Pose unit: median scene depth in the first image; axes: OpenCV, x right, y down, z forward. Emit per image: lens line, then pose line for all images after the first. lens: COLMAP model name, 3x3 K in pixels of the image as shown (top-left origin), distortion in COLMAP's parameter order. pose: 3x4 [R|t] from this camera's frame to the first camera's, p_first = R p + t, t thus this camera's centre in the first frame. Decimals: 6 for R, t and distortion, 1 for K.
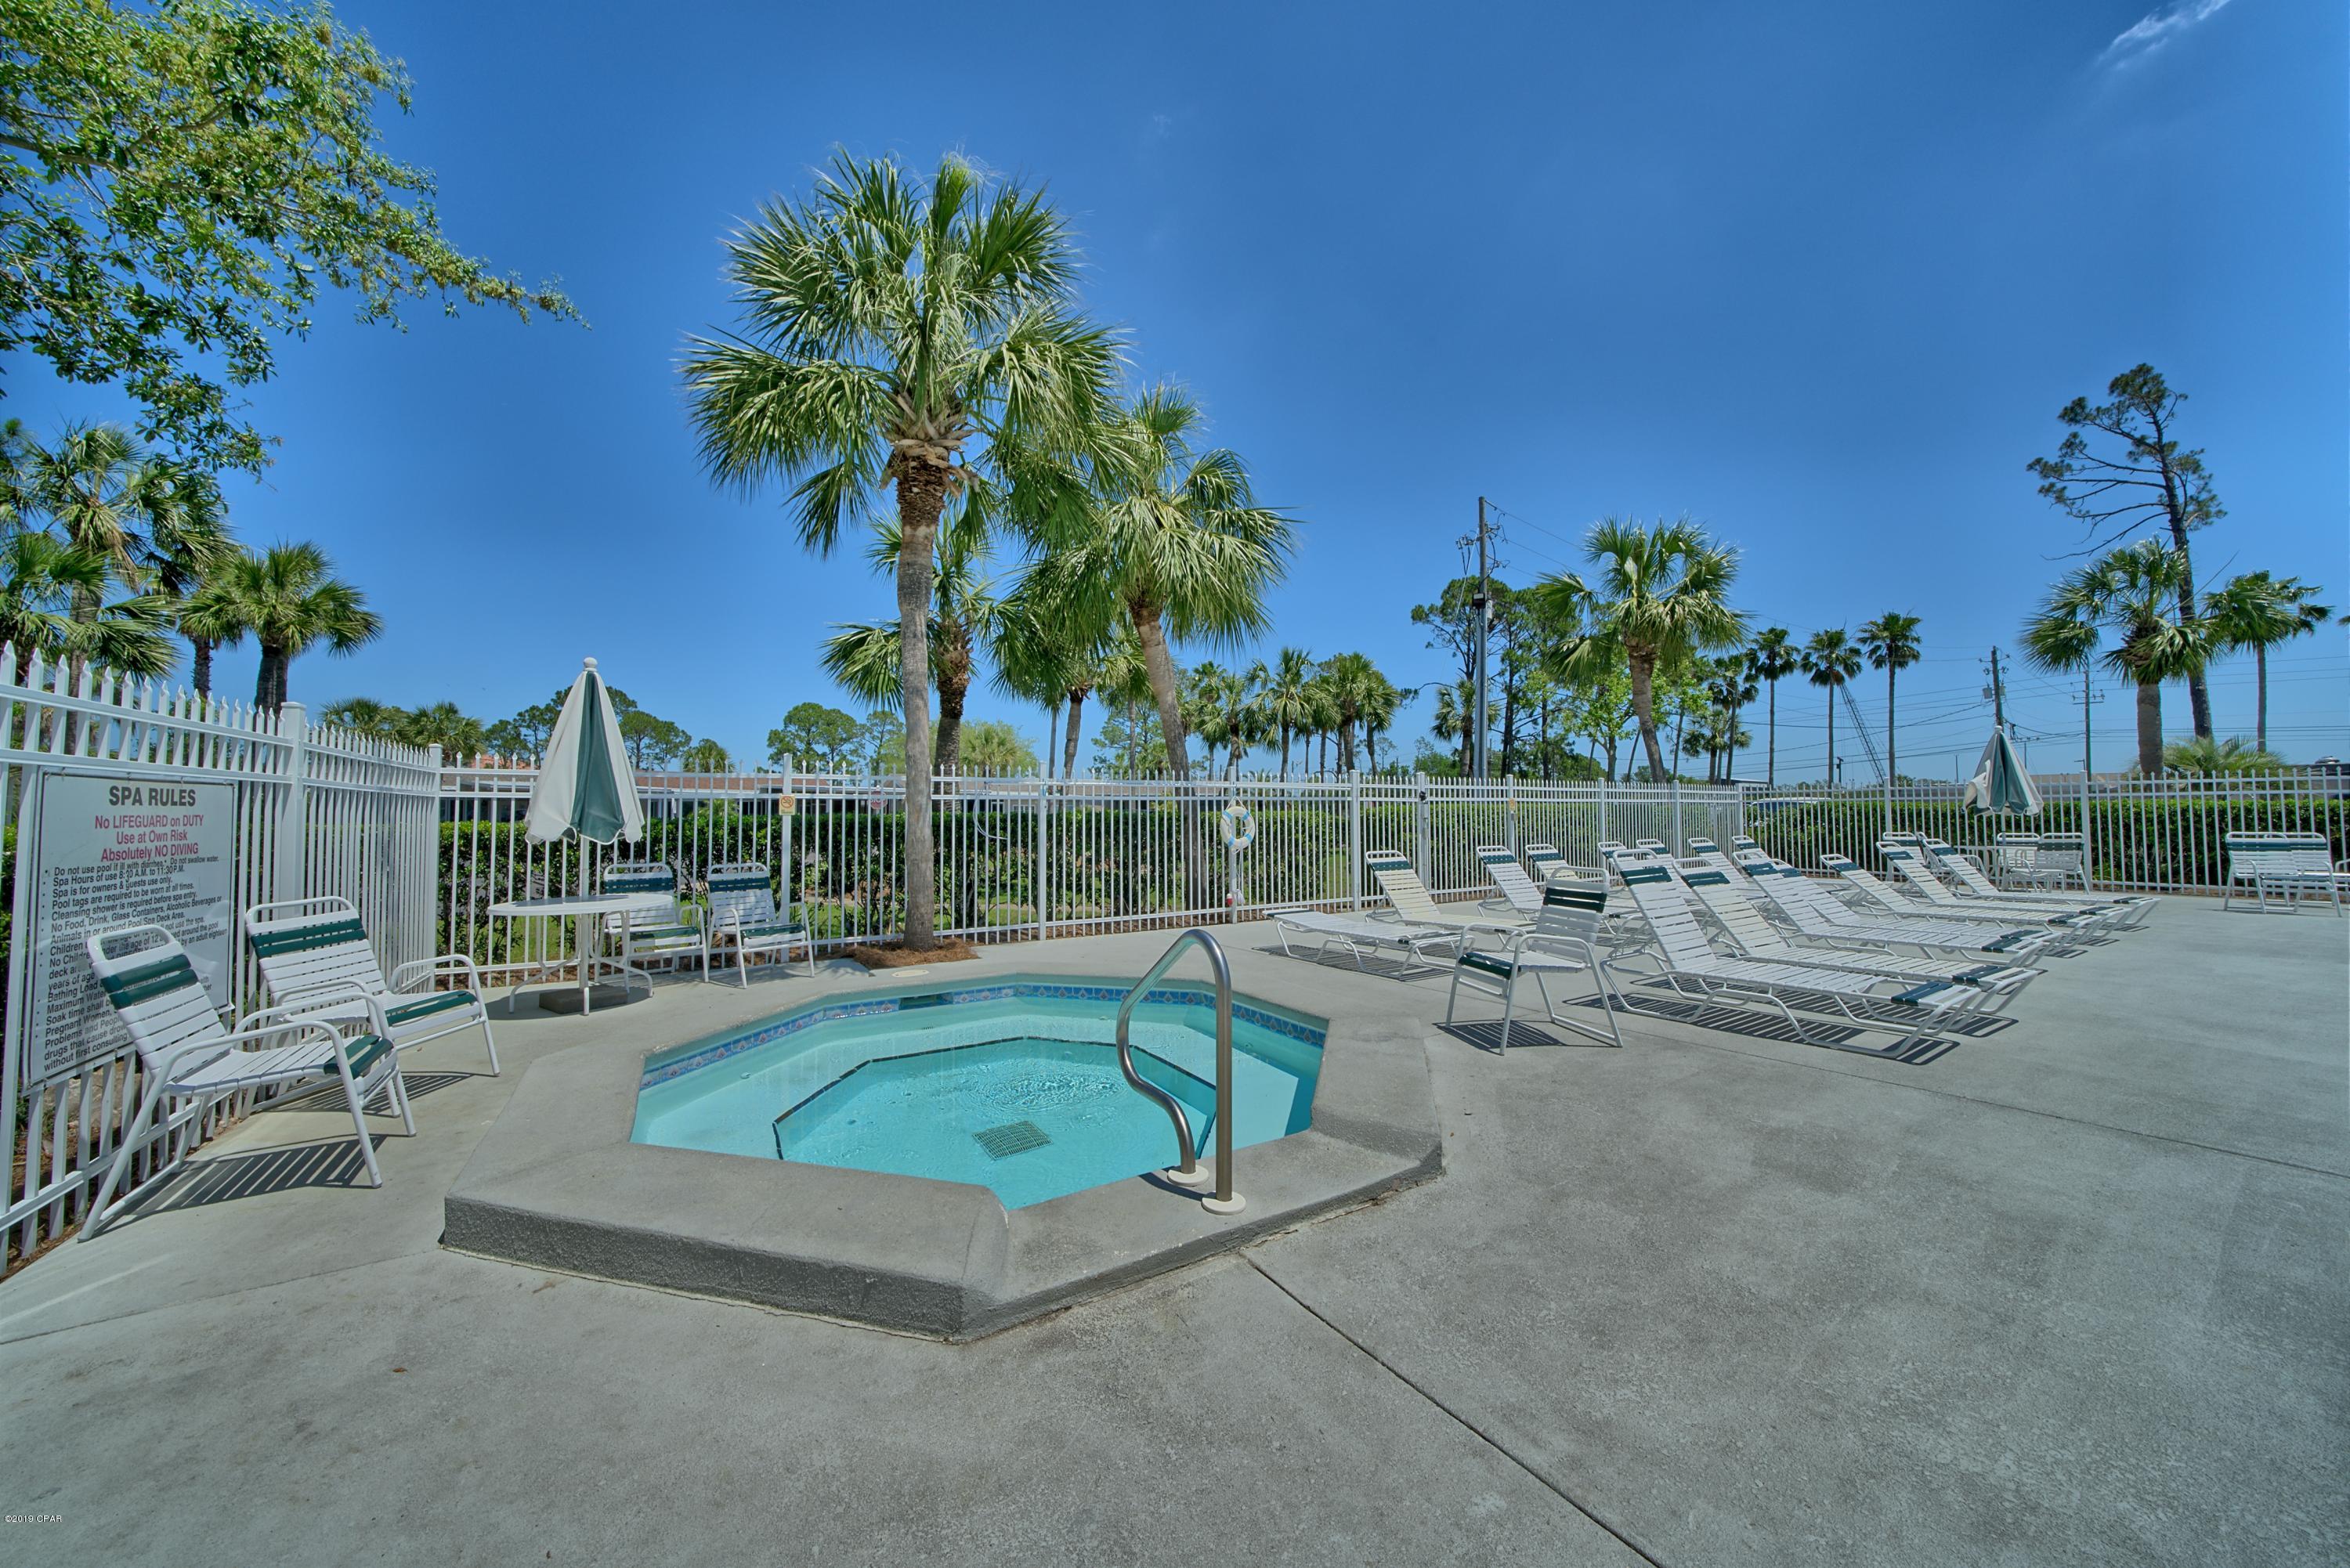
lens RADIAL K [[805.9, 0, 1155.3], [0, 805.9, 782.7], [0, 0, 1]] dist [-0.016177, 0.002458]
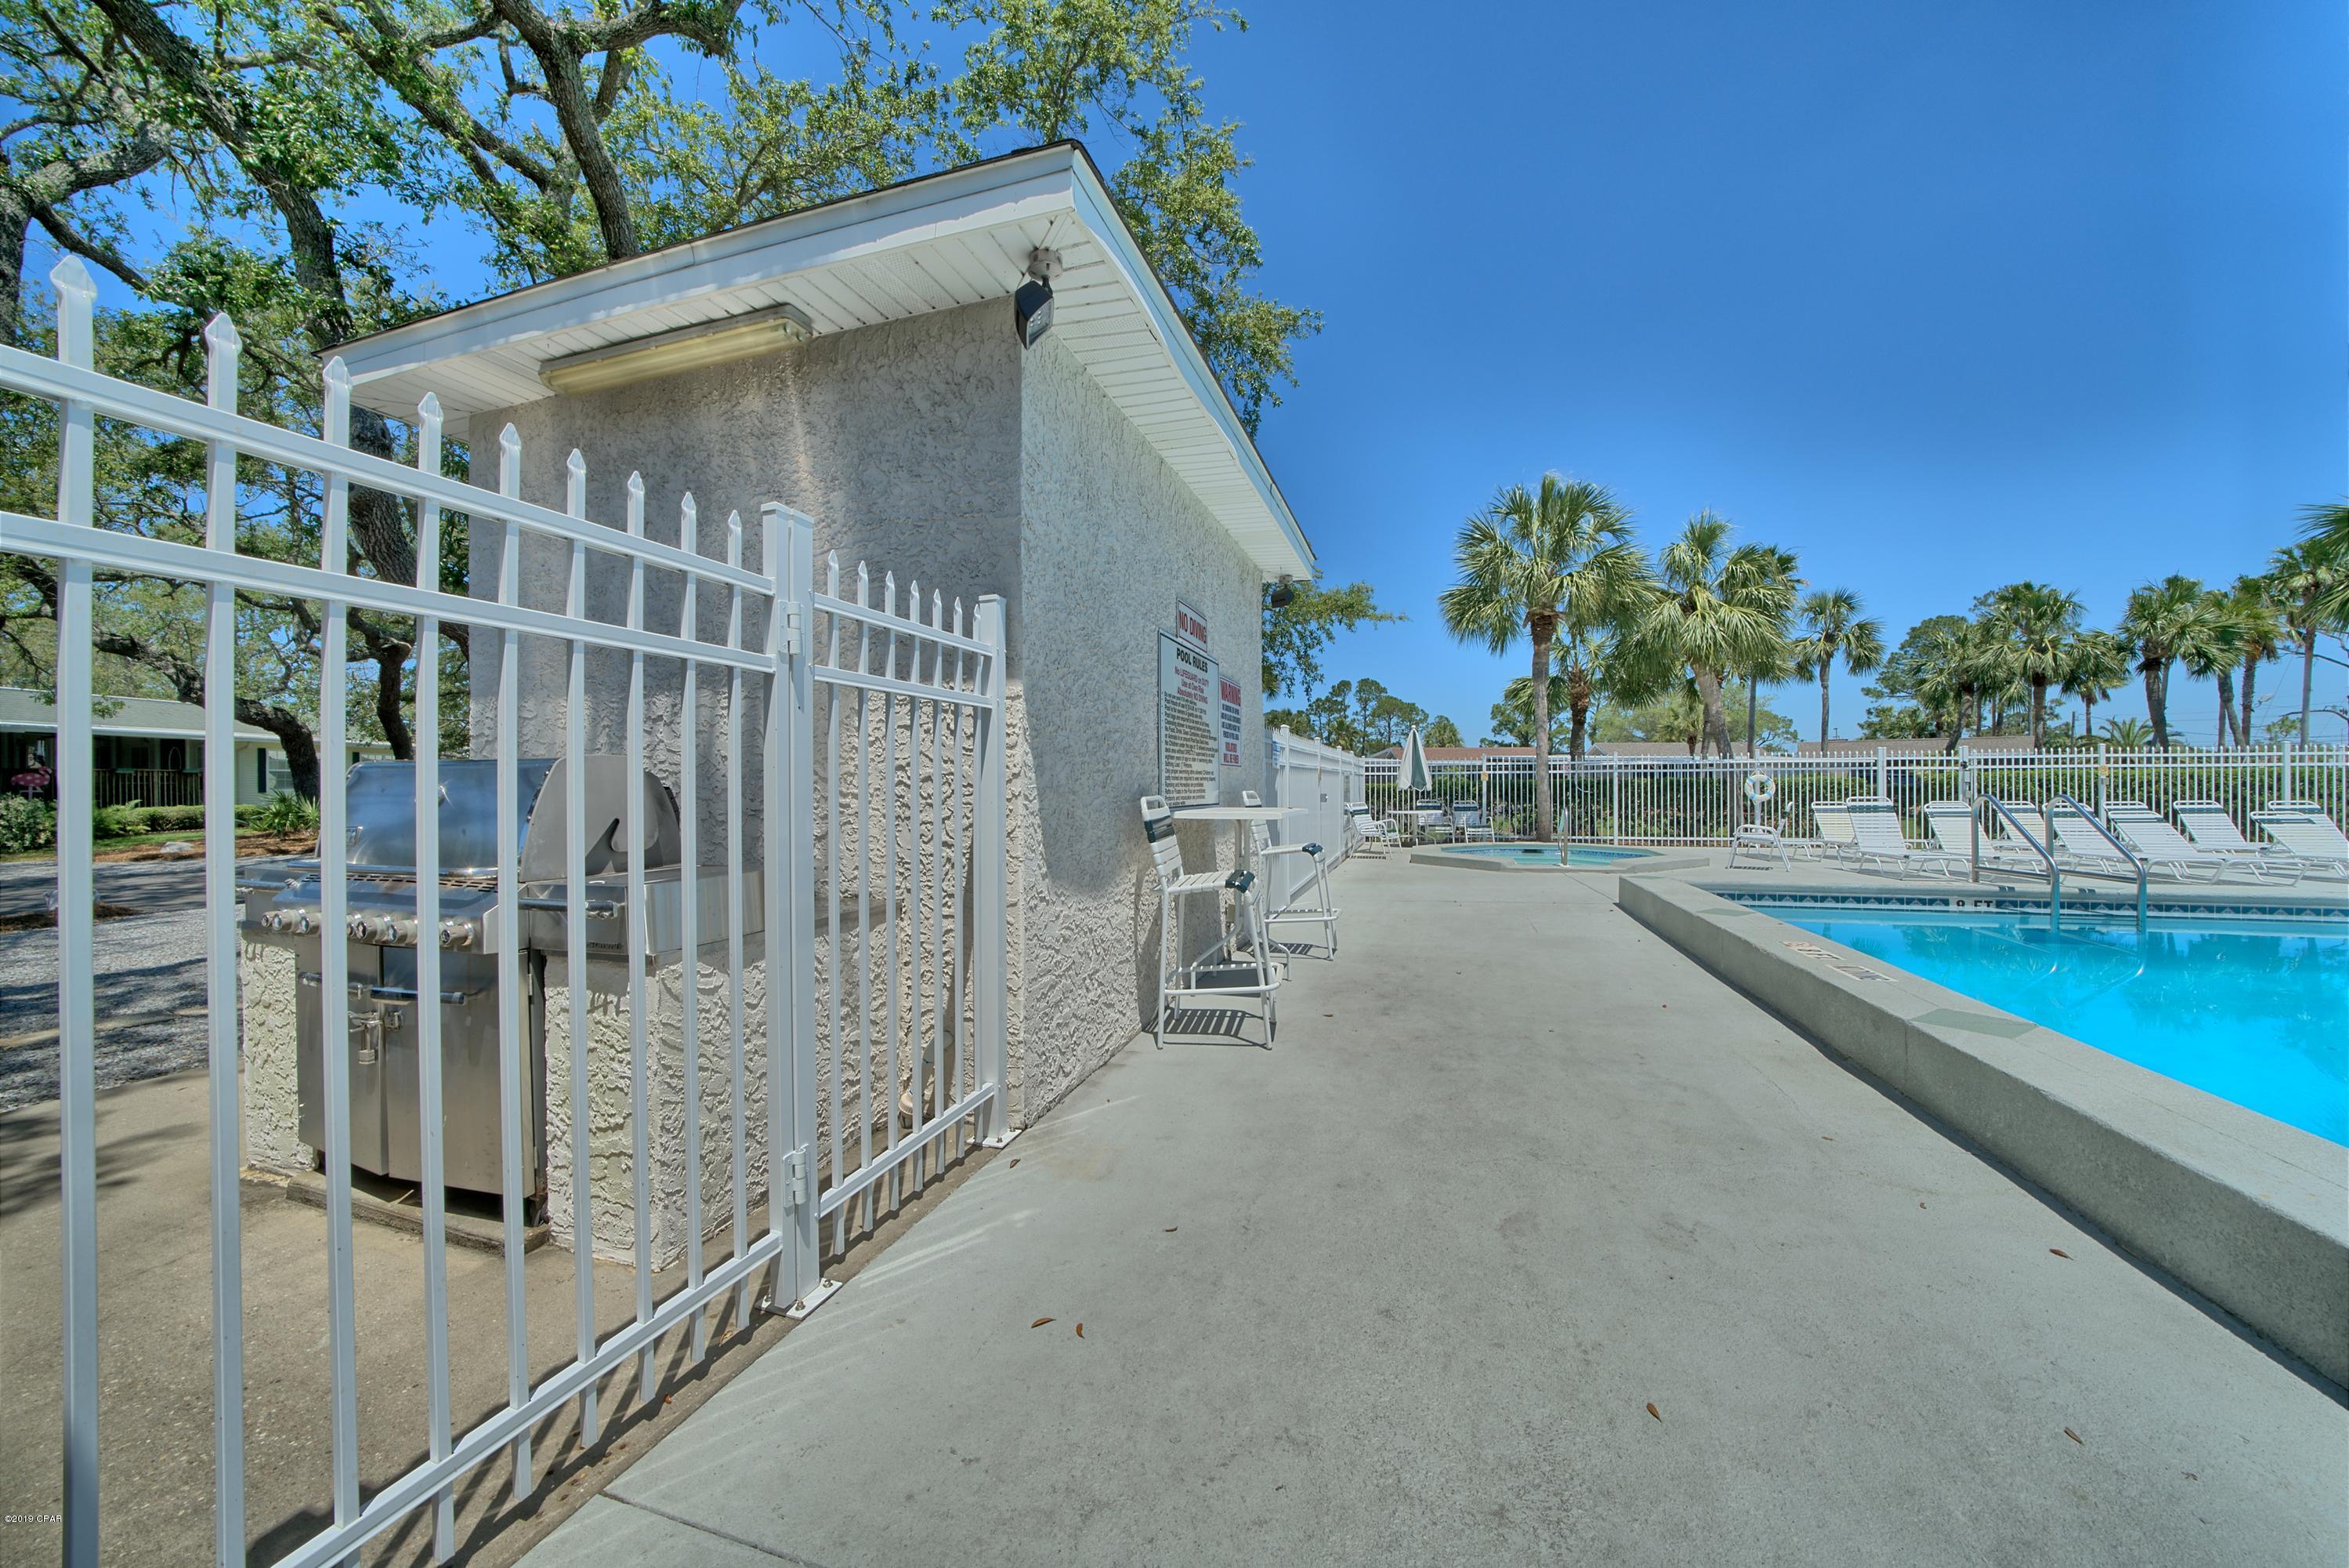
lens RADIAL K [[805.5, 0, 1149.7], [0, 805.5, 779.1], [0, 0, 1]] dist [-0.016177, 0.002458]
pose [[0.655245, -0.003045, -0.755411, 0.229959], [0.033755, 0.999111, 0.025252, -0.018860], [0.754662, -0.042045, 0.654765, -0.434488]]
